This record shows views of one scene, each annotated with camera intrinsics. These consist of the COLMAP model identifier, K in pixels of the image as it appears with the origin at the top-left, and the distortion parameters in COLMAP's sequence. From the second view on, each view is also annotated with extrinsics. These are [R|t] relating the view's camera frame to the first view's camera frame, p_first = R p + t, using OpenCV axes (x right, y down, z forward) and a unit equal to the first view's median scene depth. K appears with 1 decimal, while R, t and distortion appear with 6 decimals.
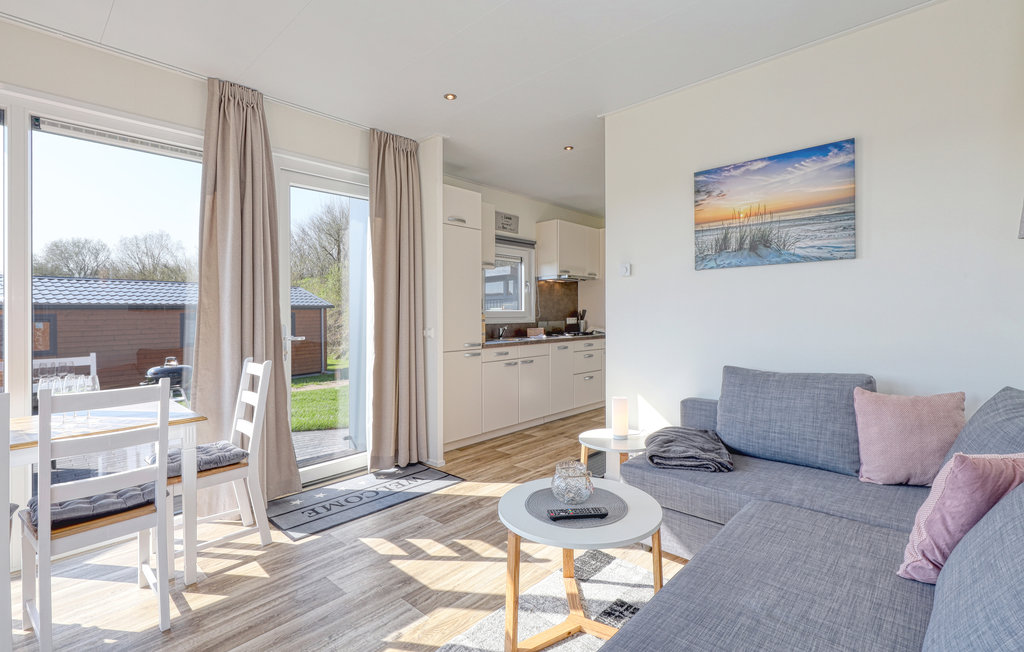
lens RADIAL K [[461.5, 0, 488.9], [0, 461.5, 314.5], [0, 0, 1]] dist [-0.003340, -0.001580]
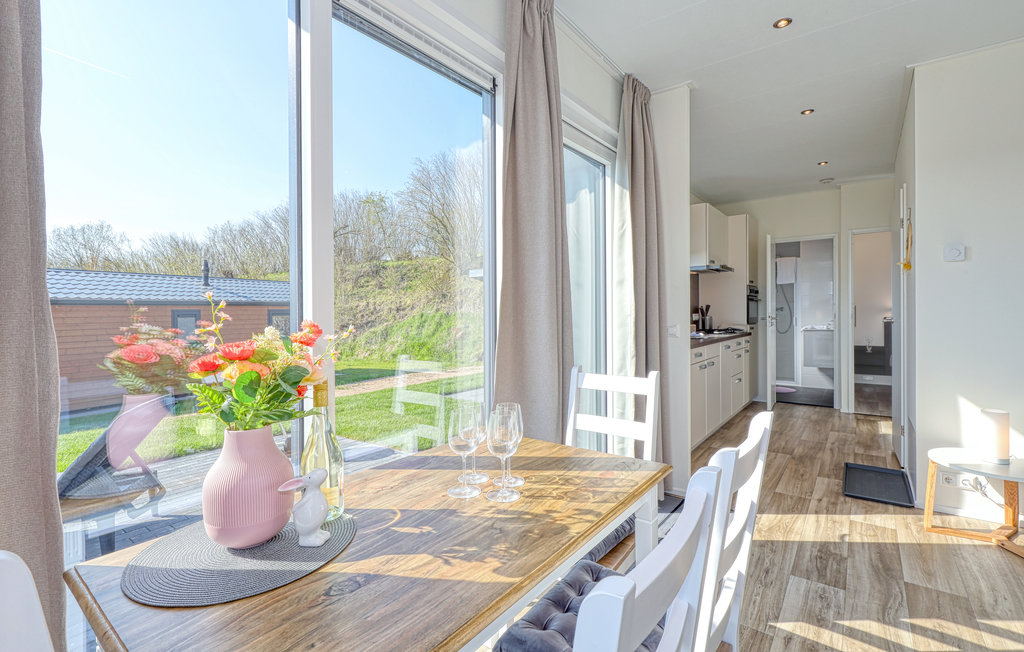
lens RADIAL K [[461.5, 0, 508.4], [0, 461.5, 316.2], [0, 0, 1]] dist [-0.003340, -0.001580]
pose [[0.994674, -0.001148, 0.103063, -0.681560], [0.000142, 0.999952, 0.009771, 0.007914], [-0.103070, -0.009704, 0.994627, 0.318664]]
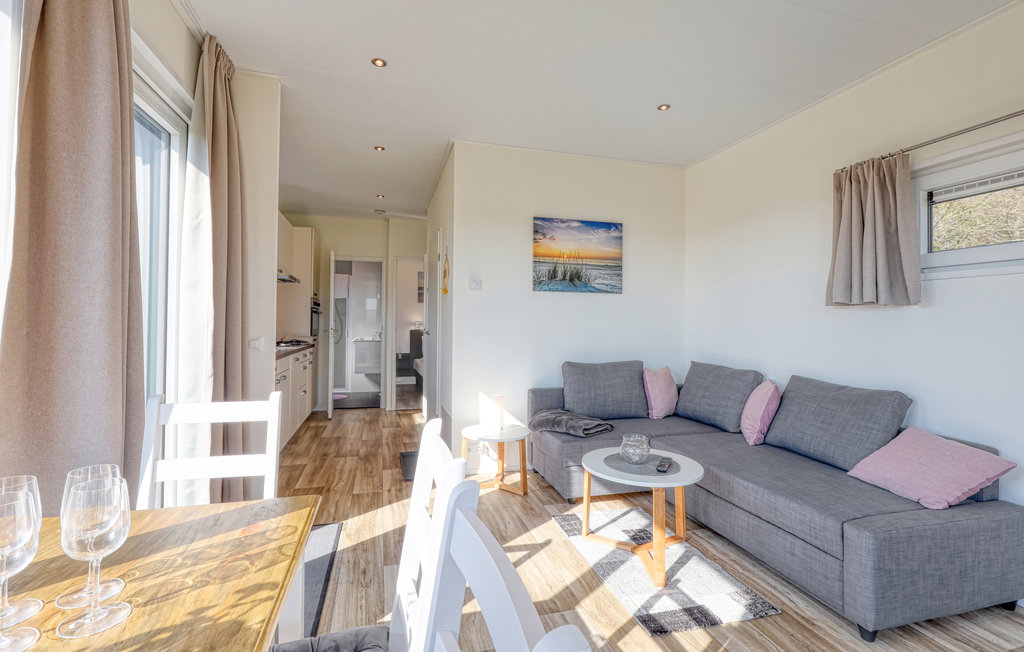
lens RADIAL K [[461.5, 0, 517.1], [0, 461.5, 319.0], [0, 0, 1]] dist [-0.003340, -0.001580]
pose [[0.502055, 0.023249, 0.864523, -0.746875], [-0.016672, 0.999713, -0.017202, 0.007486], [-0.864675, -0.005777, 0.502299, 0.400209]]
